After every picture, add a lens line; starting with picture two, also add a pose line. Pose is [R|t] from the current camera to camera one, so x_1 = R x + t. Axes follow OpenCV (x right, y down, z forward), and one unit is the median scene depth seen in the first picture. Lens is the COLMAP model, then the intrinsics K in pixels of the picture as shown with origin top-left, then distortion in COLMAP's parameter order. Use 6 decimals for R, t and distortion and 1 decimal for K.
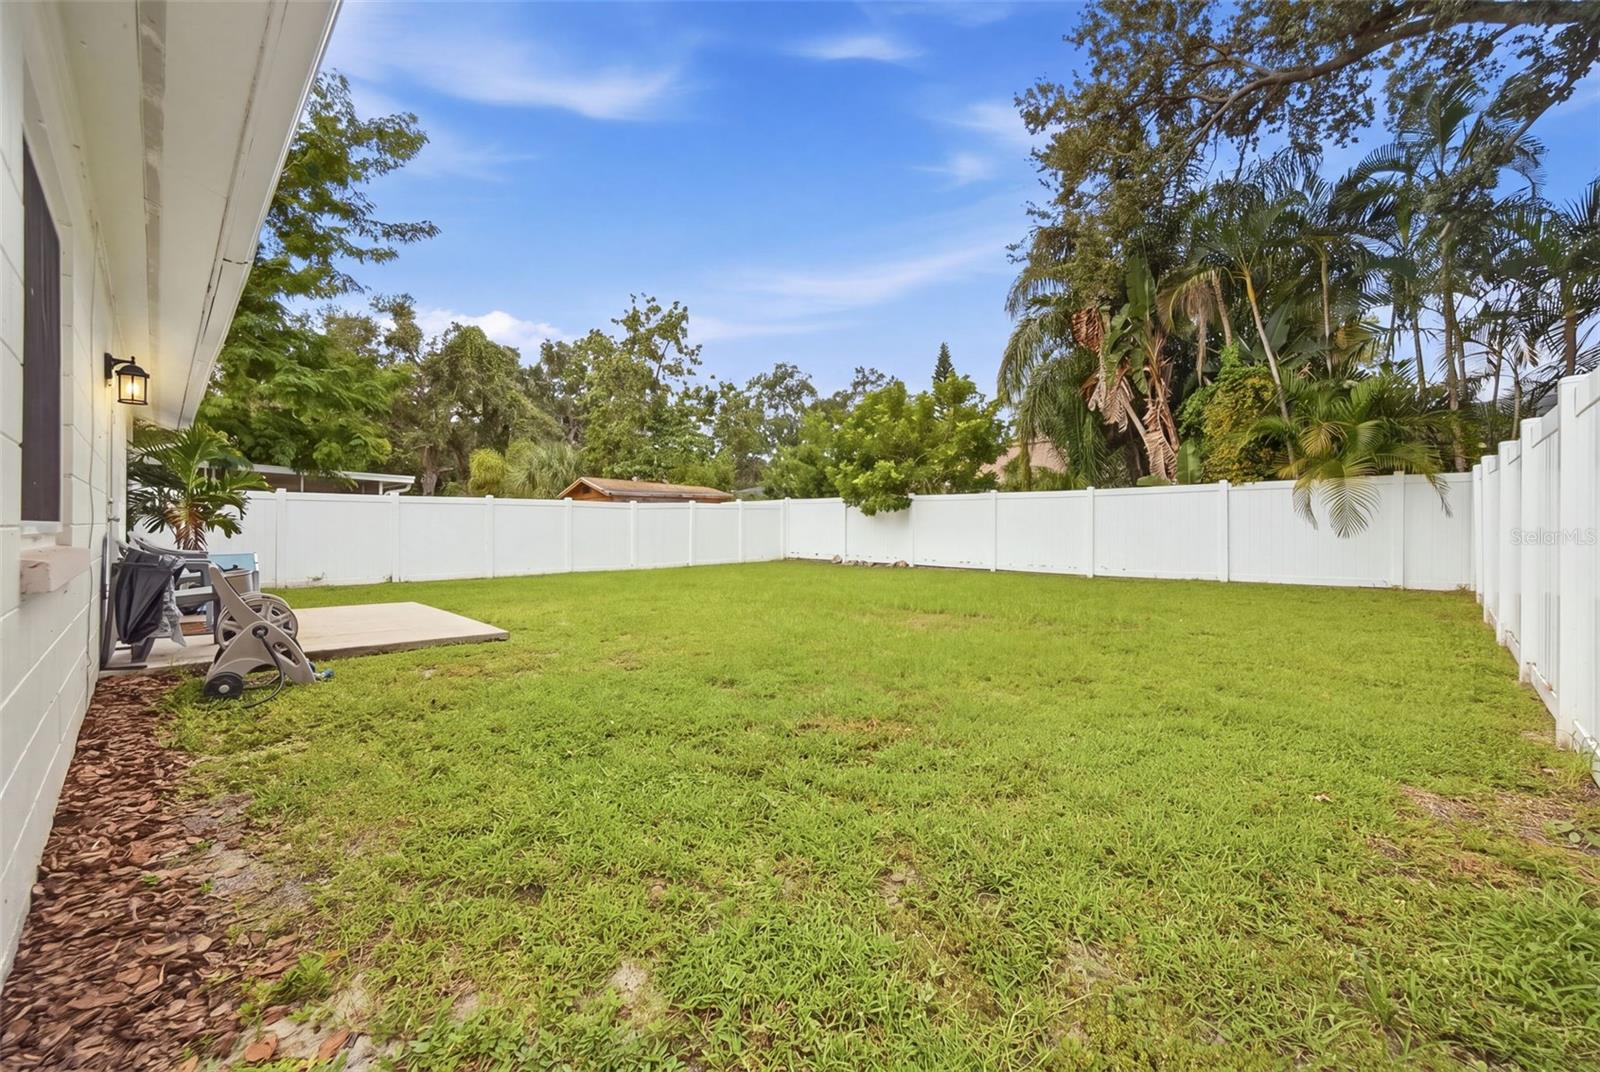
lens RADIAL K [[632.3, 0, 798.0], [0, 632.3, 535.0], [0, 0, 1]] dist [0.000366, -0.000043]
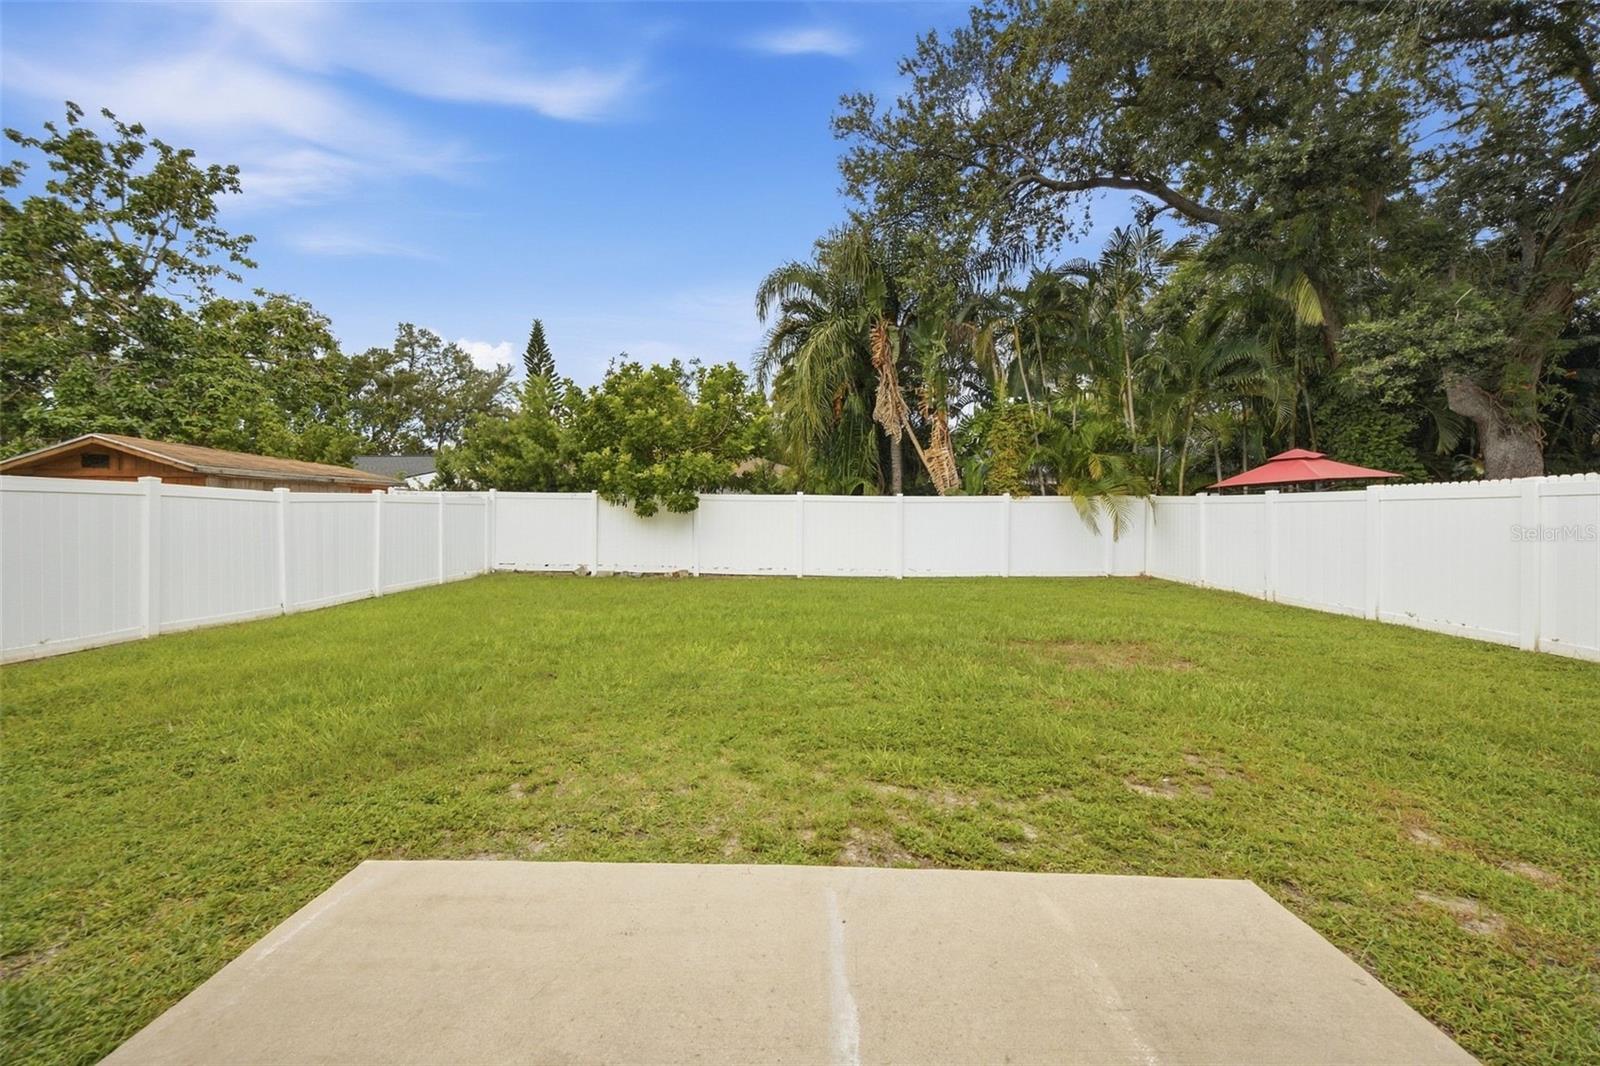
lens RADIAL K [[632.3, 0, 798.0], [0, 632.3, 532.0], [0, 0, 1]] dist [0.000366, -0.000043]
pose [[0.715232, -0.006682, 0.698855, -0.207402], [0.005836, 0.999977, 0.003589, -0.008307], [-0.698862, 0.001512, 0.715255, 0.180669]]
